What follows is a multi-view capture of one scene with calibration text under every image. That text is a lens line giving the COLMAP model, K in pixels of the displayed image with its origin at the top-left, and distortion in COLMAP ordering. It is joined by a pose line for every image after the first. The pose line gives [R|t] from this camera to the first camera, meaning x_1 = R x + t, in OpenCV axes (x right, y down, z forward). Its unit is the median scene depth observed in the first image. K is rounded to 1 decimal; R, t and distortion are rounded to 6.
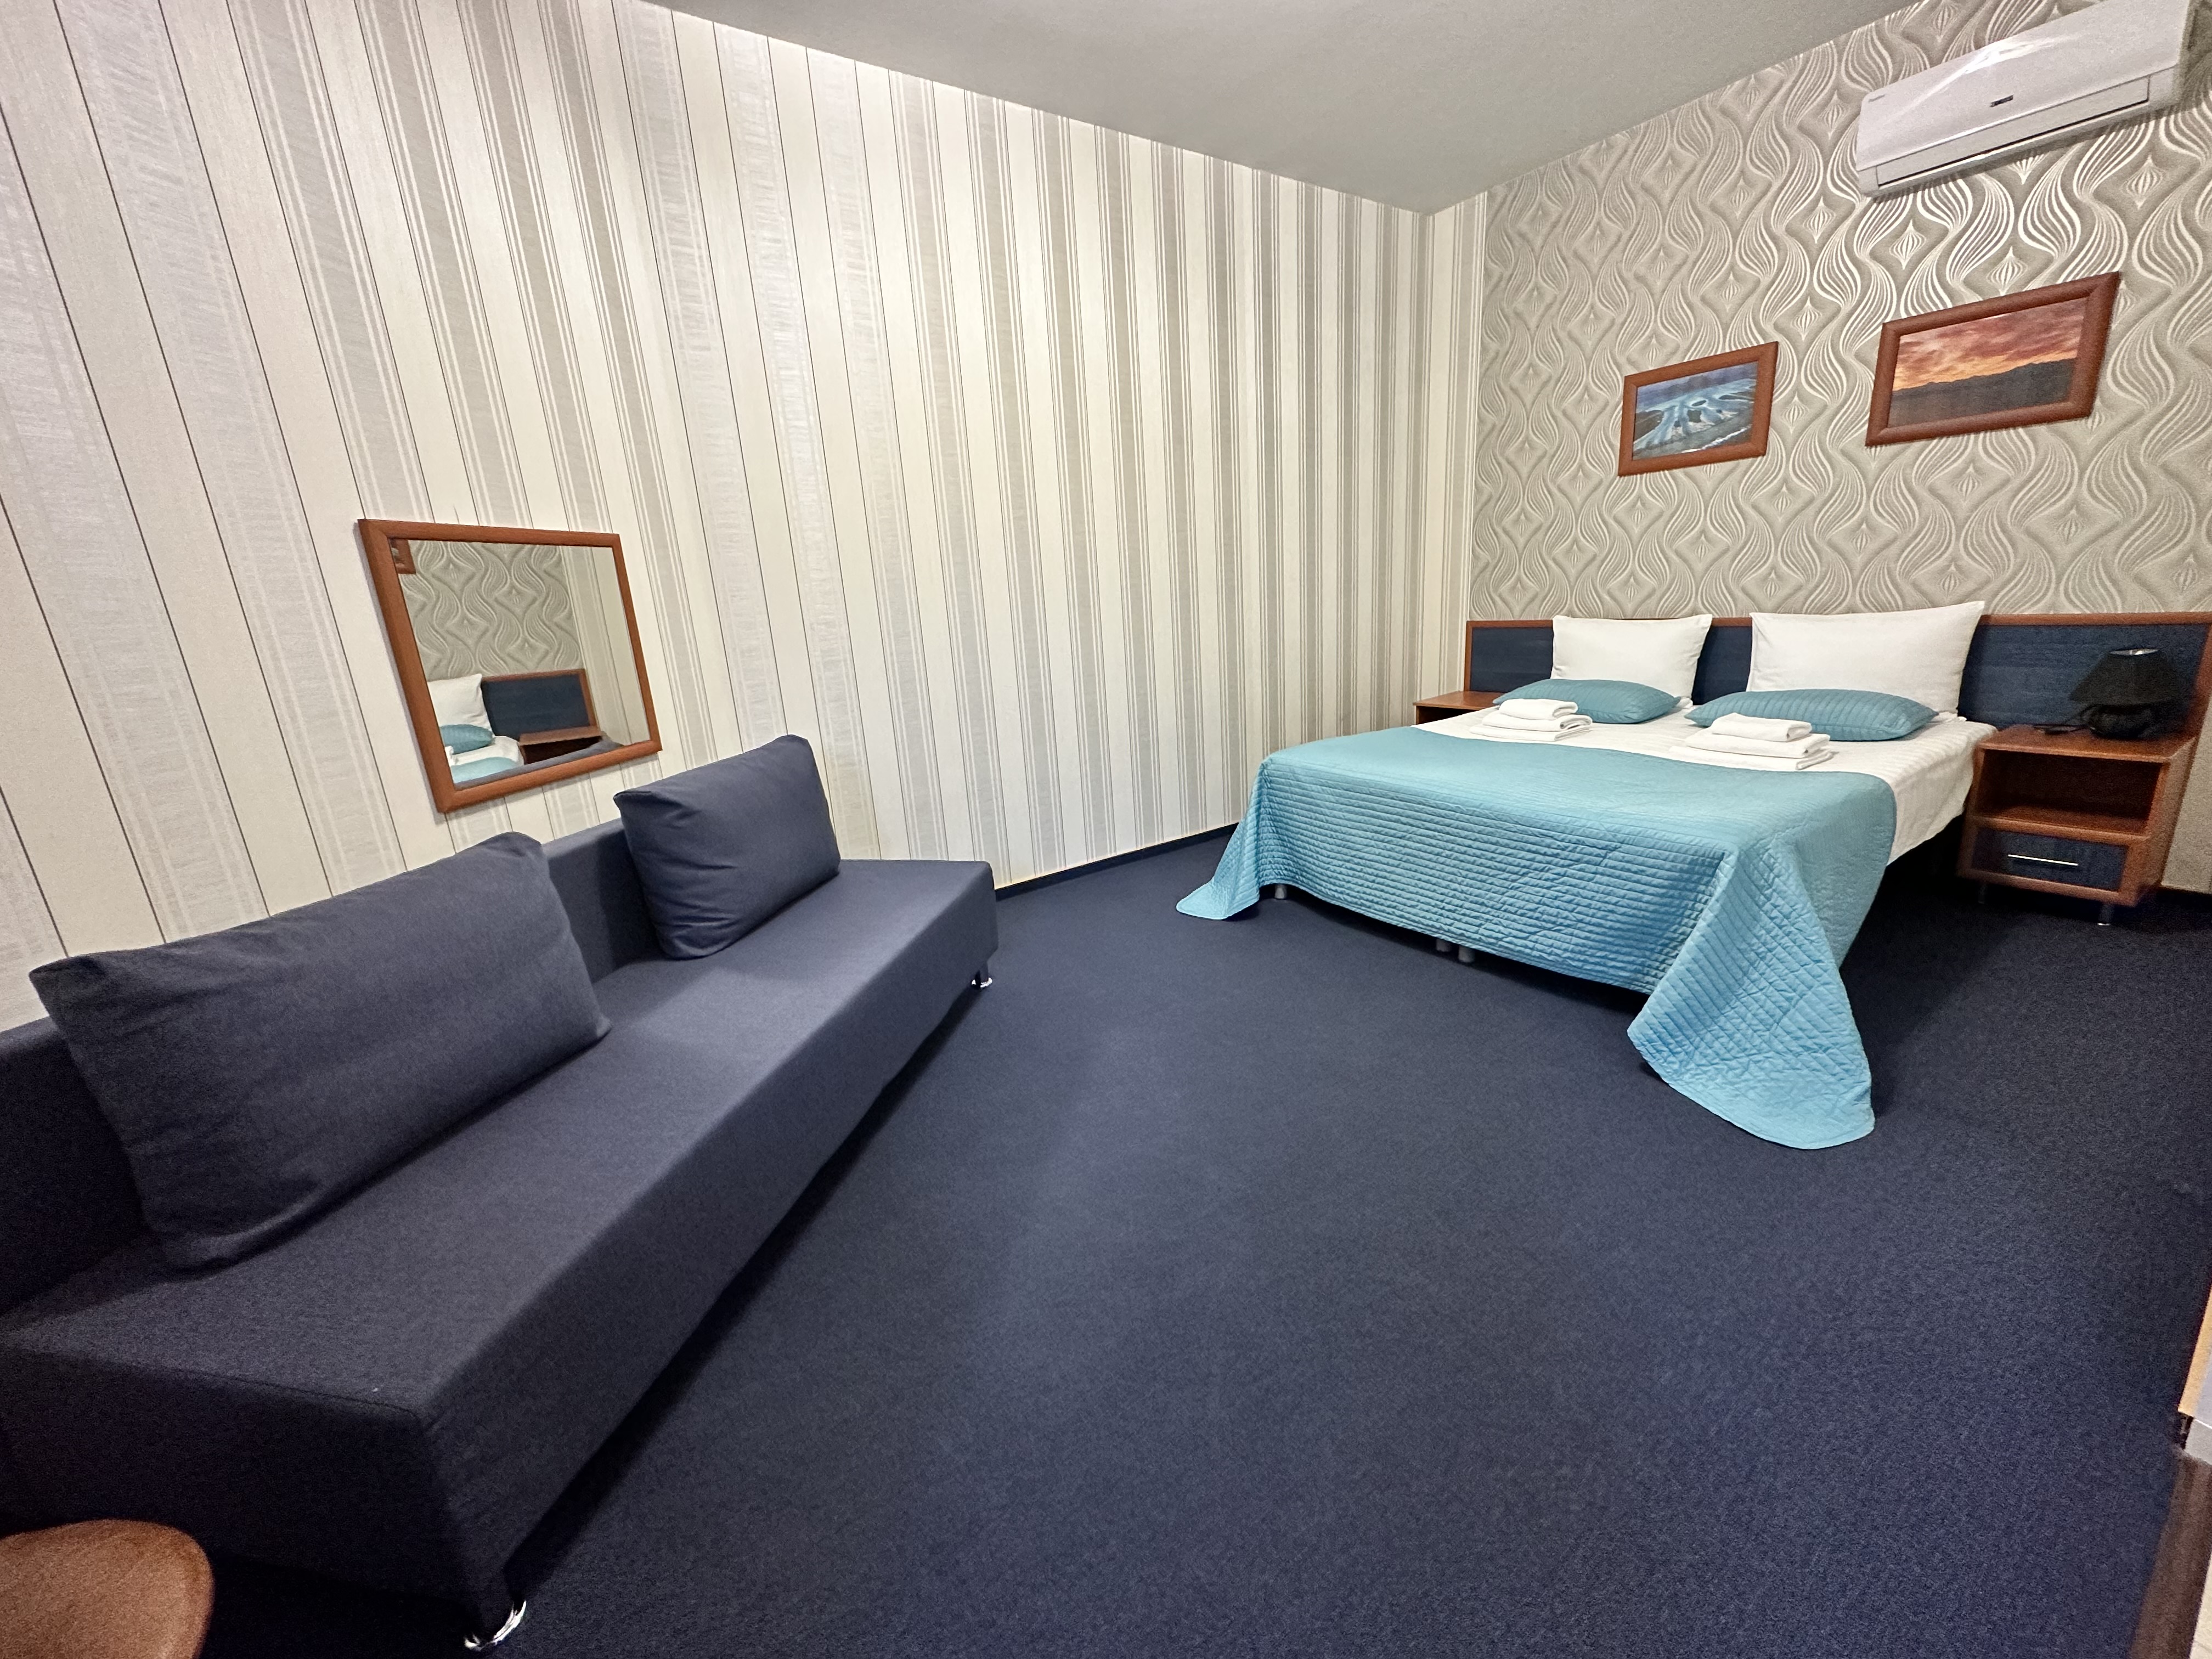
lens RADIAL K [[881.8, 0, 1106.0], [0, 881.8, 829.5], [0, 0, 1]] dist [-0.001065, -0.000096]
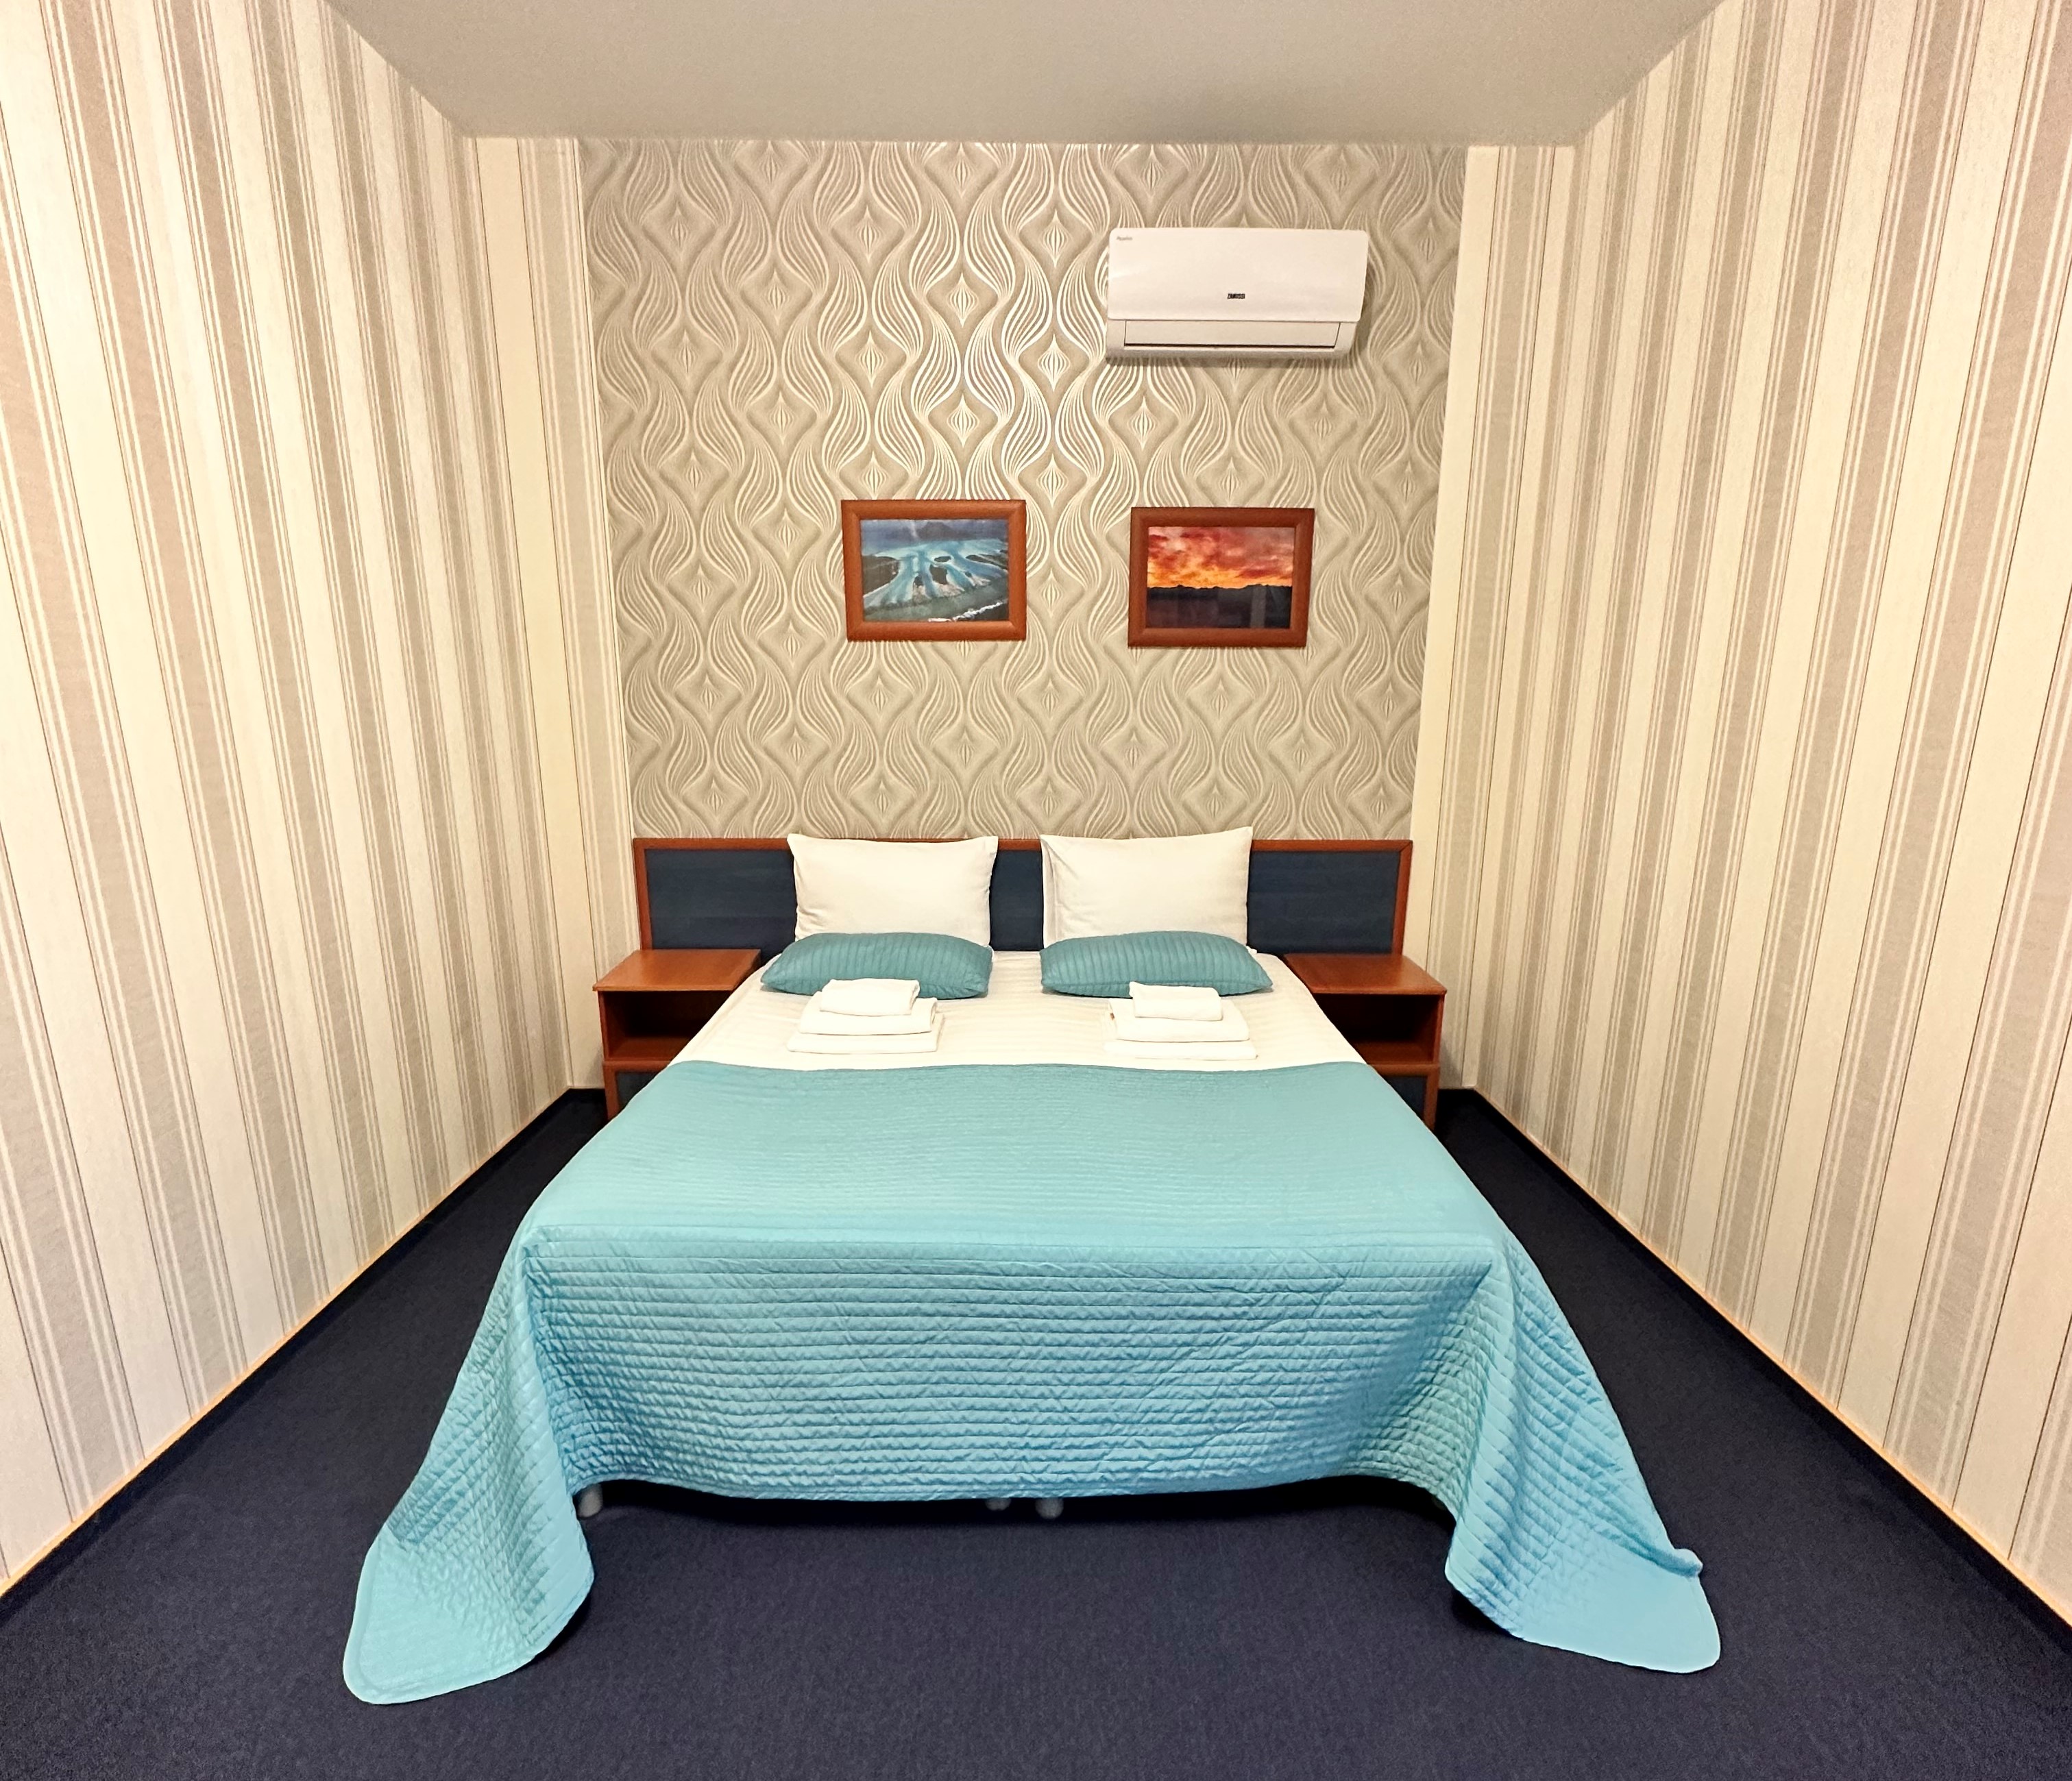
lens RADIAL K [[1100.7, 0, 1037.6], [0, 1100.7, 963.5], [0, 0, 1]] dist [-0.002929, 0.000404]
pose [[0.559038, -0.137381, 0.817682, -0.101858], [0.177184, 0.983191, 0.044050, -0.195359], [-0.809989, 0.120255, 0.573983, 0.496848]]
